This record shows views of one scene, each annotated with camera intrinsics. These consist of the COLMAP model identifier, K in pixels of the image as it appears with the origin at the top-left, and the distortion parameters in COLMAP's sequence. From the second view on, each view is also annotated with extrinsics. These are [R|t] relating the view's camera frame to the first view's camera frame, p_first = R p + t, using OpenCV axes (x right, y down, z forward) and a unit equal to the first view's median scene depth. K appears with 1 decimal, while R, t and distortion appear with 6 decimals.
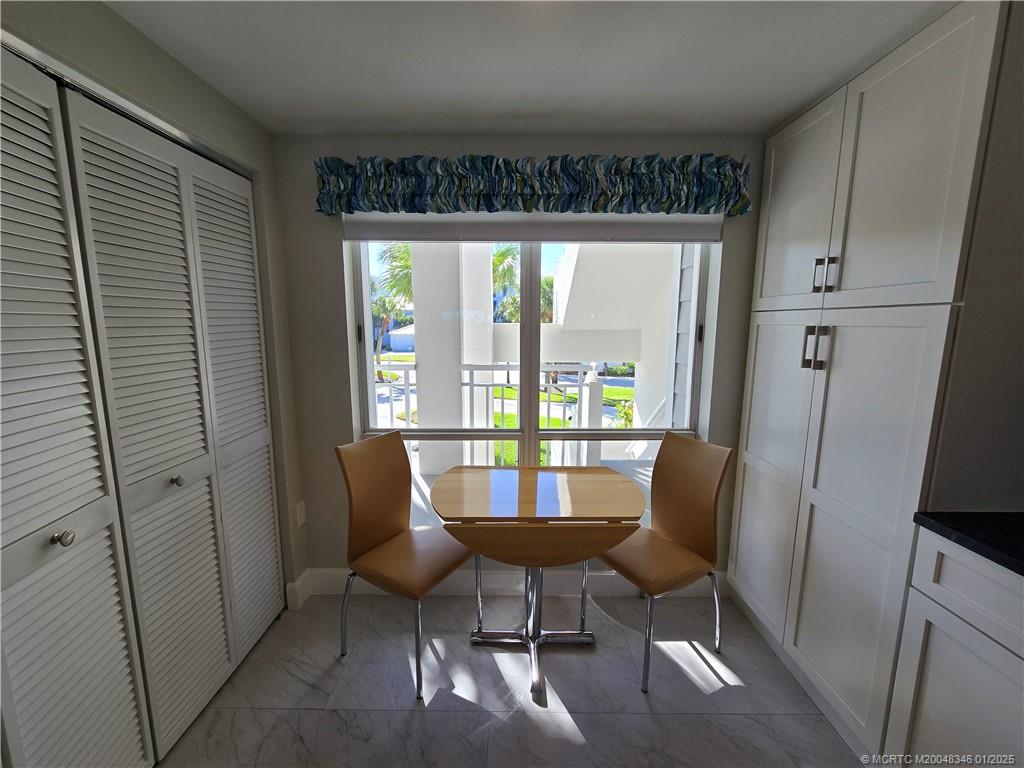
lens RADIAL K [[415.8, 0, 514.4], [0, 415.8, 386.5], [0, 0, 1]] dist [0.000406, 0.000391]
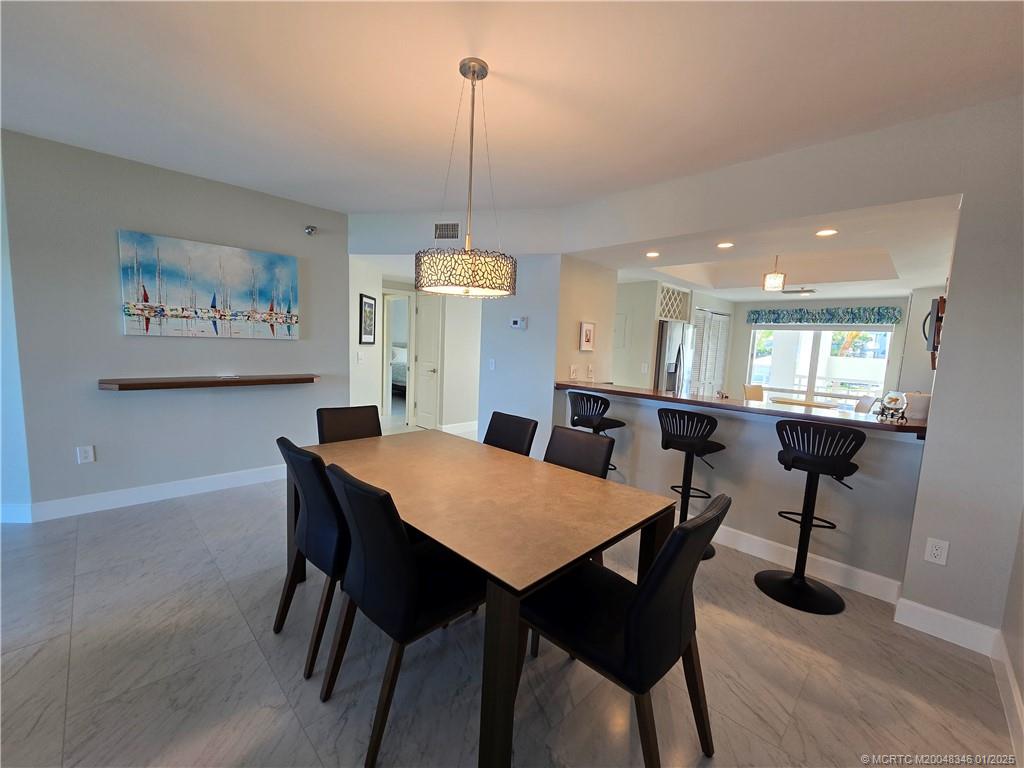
lens RADIAL K [[415.8, 0, 514.4], [0, 415.8, 386.5], [0, 0, 1]] dist [0.000406, 0.000391]
pose [[0.704098, 0.106800, -0.702026, 0.764693], [-0.152223, 0.988343, -0.002315, 0.484298], [0.693595, 0.108495, 0.712148, -3.122715]]
